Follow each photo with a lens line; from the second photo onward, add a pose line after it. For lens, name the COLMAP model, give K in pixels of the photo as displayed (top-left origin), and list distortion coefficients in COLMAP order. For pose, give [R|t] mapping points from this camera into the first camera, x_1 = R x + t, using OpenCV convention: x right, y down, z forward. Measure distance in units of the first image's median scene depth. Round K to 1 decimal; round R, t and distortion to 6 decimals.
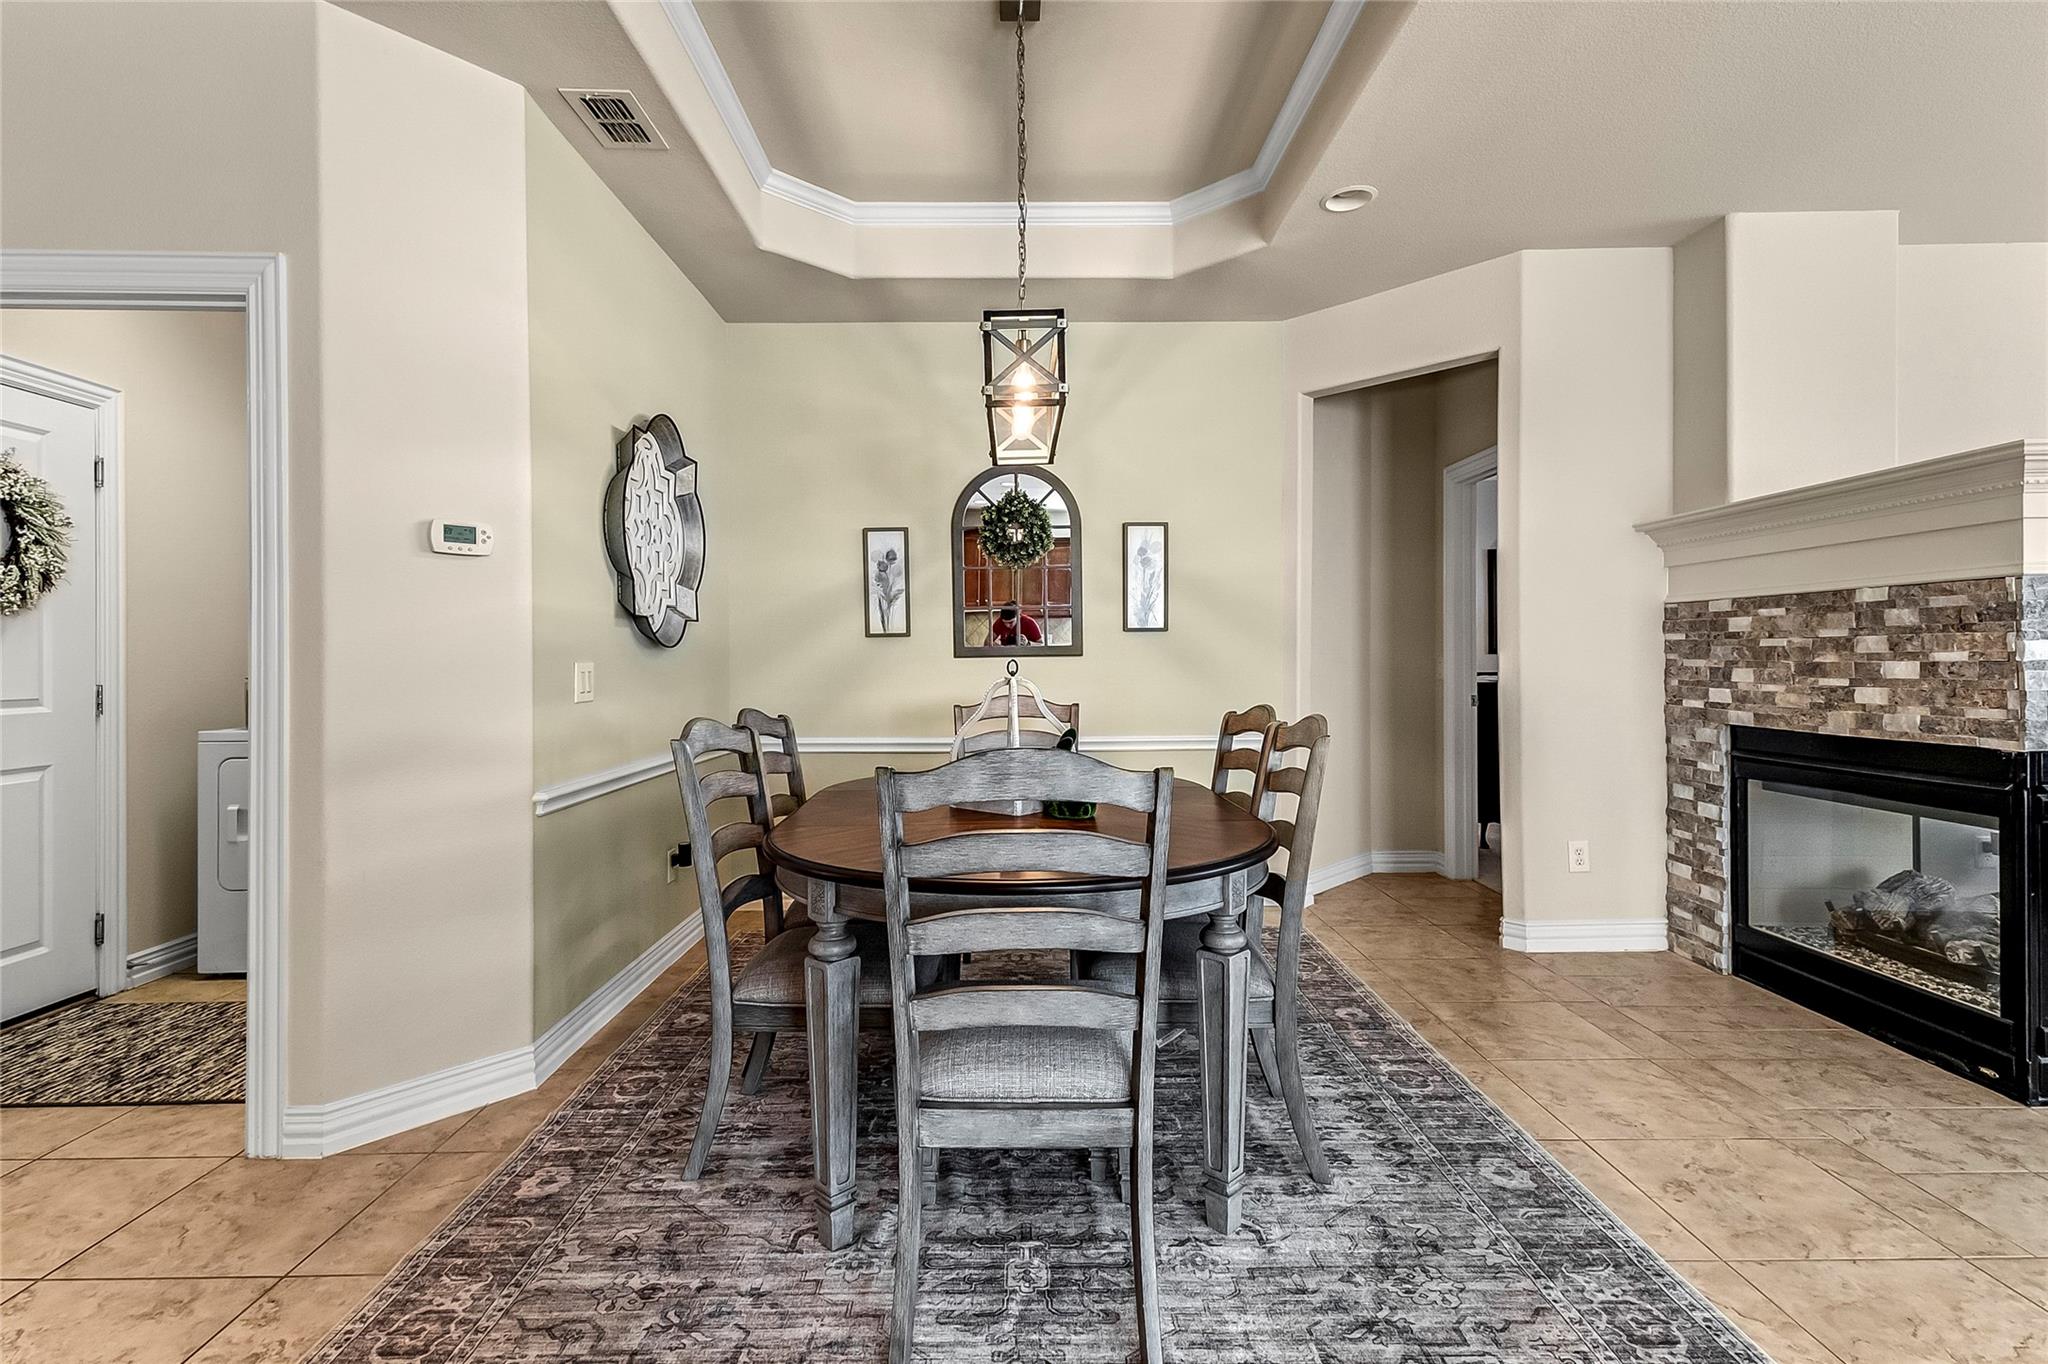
lens RADIAL K [[960.4, 0, 1024.2], [0, 960.4, 660.8], [0, 0, 1]] dist [0.019278, -0.001422]
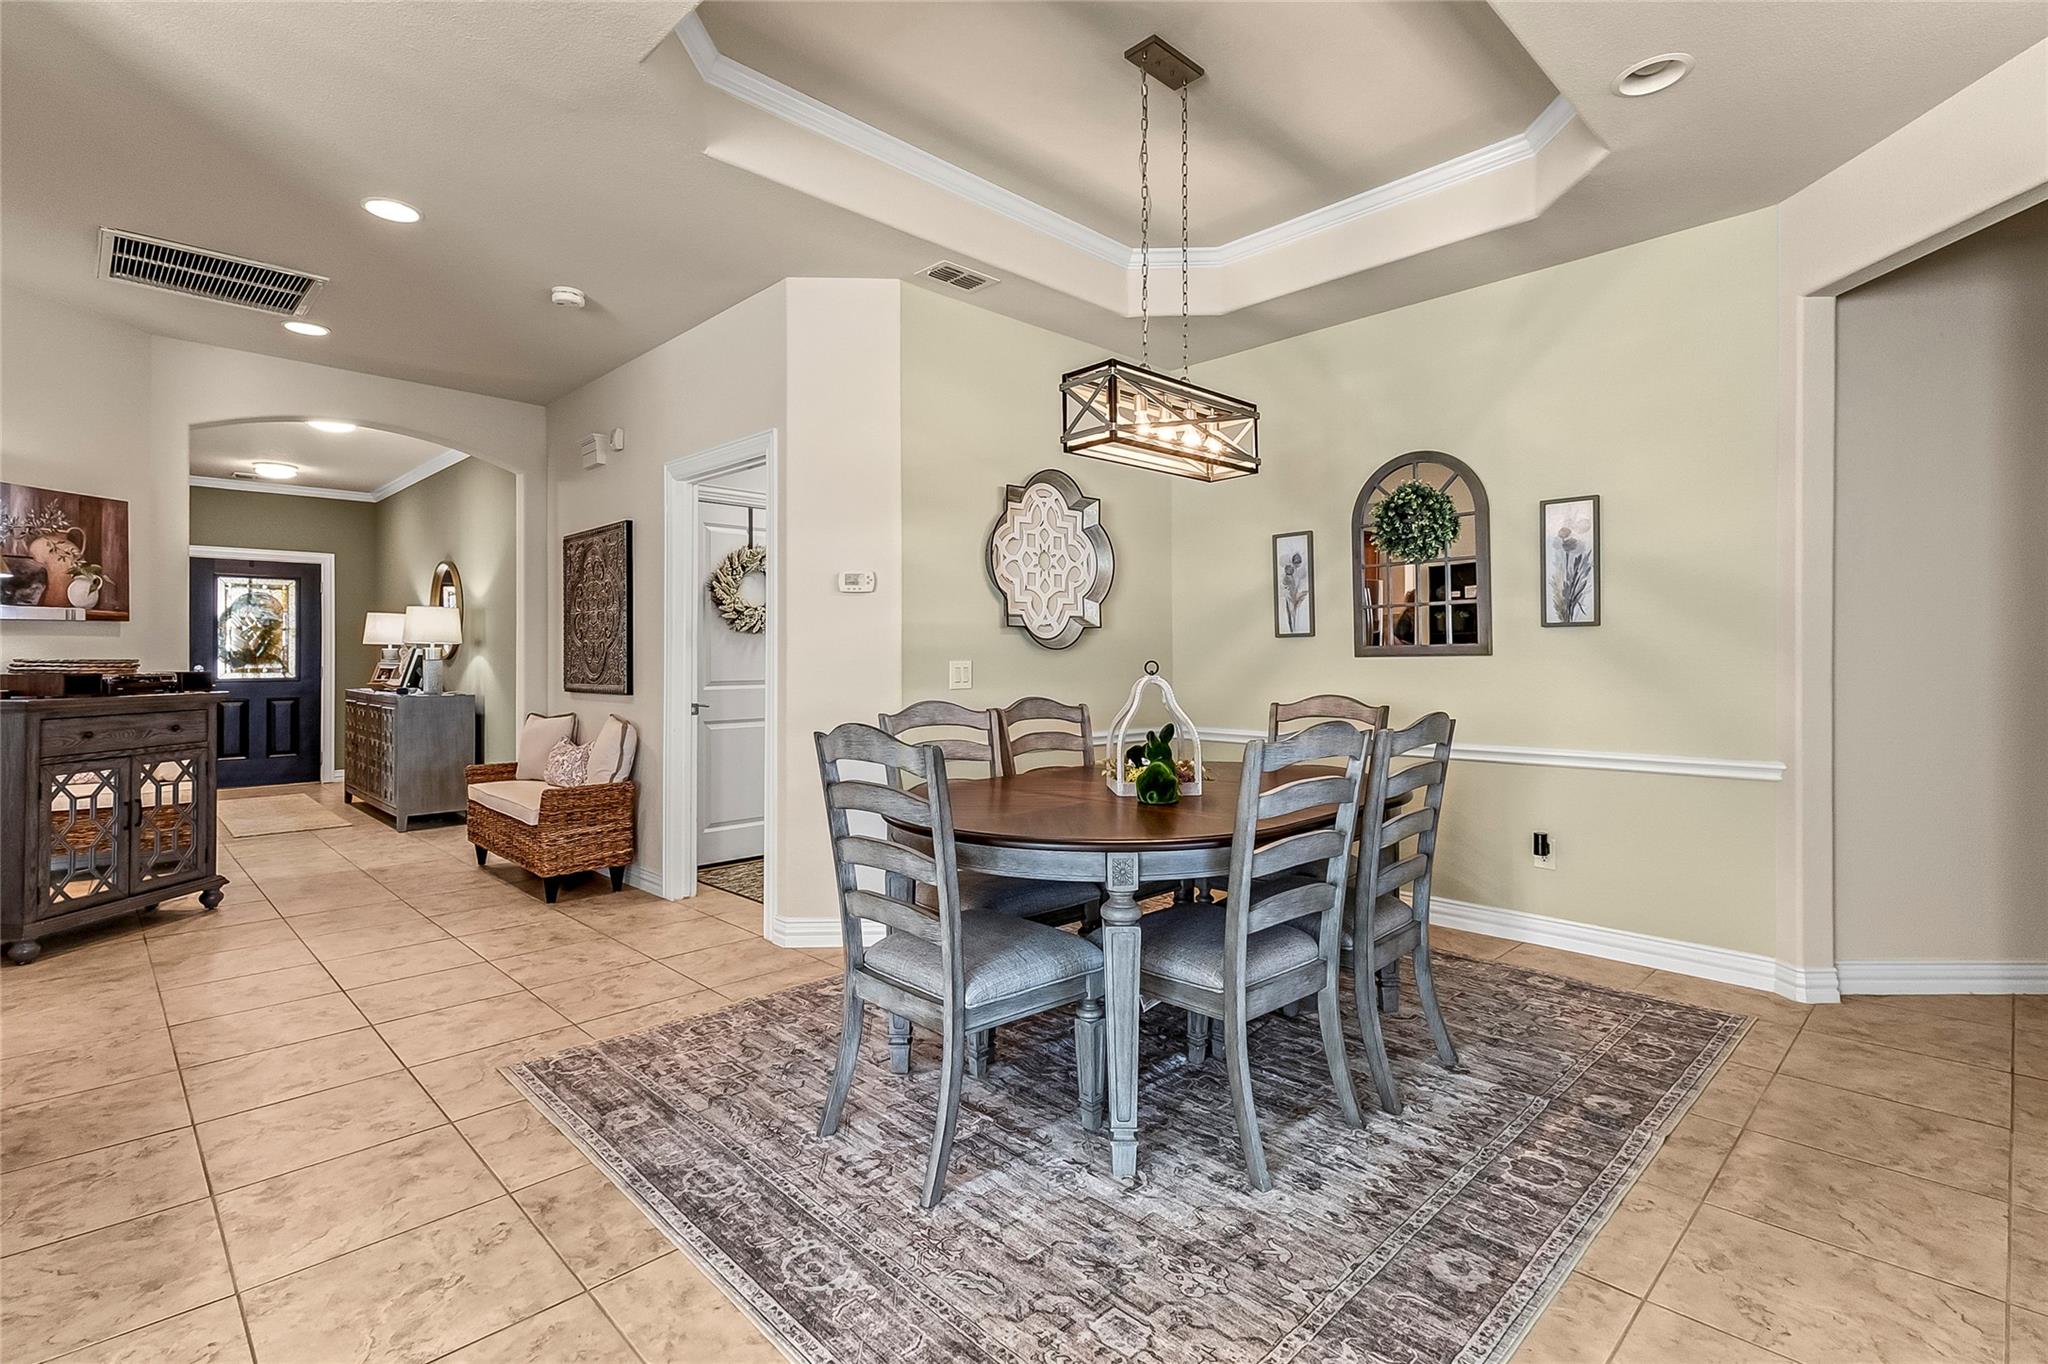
lens RADIAL K [[960.4, 0, 1021.3], [0, 960.4, 653.8], [0, 0, 1]] dist [0.019278, -0.001422]
pose [[0.688199, -0.000762, -0.725522, 0.436147], [-0.002144, 0.999993, -0.003084, -0.003240], [0.725519, 0.003678, 0.688192, 0.068791]]
